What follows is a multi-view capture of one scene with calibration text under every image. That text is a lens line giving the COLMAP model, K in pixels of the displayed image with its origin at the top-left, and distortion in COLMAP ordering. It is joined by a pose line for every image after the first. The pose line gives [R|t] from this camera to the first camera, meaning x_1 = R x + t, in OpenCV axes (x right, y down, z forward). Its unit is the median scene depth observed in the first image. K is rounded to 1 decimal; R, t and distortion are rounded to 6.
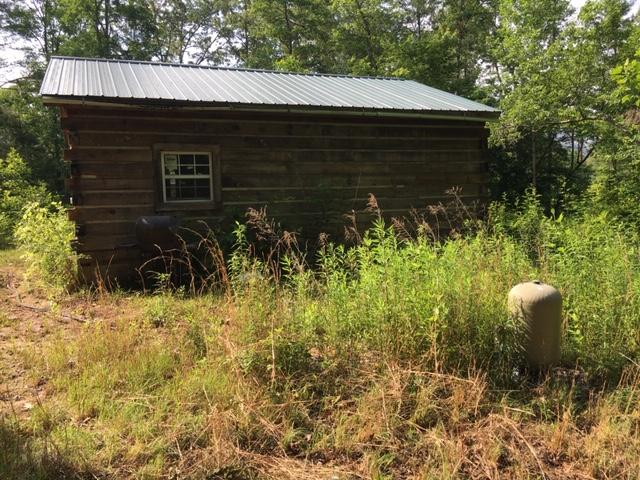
lens RADIAL K [[549.8, 0, 320.0], [0, 549.8, 240.0], [0, 0, 1]] dist [0.074424, -0.123723]
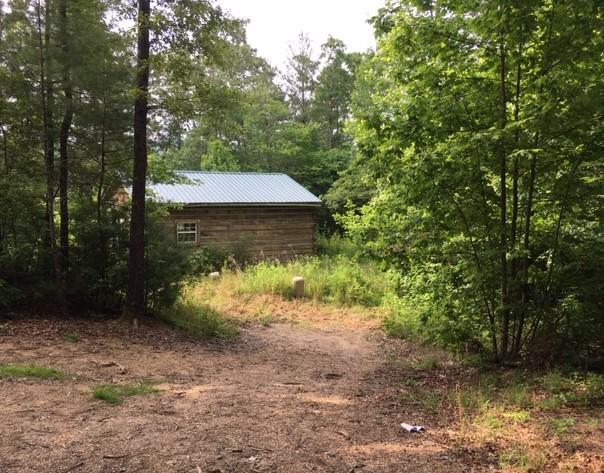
lens RADIAL K [[551.8, 0, 302.0], [0, 551.8, 236.5], [0, 0, 1]] dist [0.000782, 0.000078]
pose [[0.988478, 0.023601, 0.149516, -0.103404], [-0.023524, 0.999721, -0.002284, -0.103293], [-0.149528, -0.001260, 0.988757, -1.483522]]
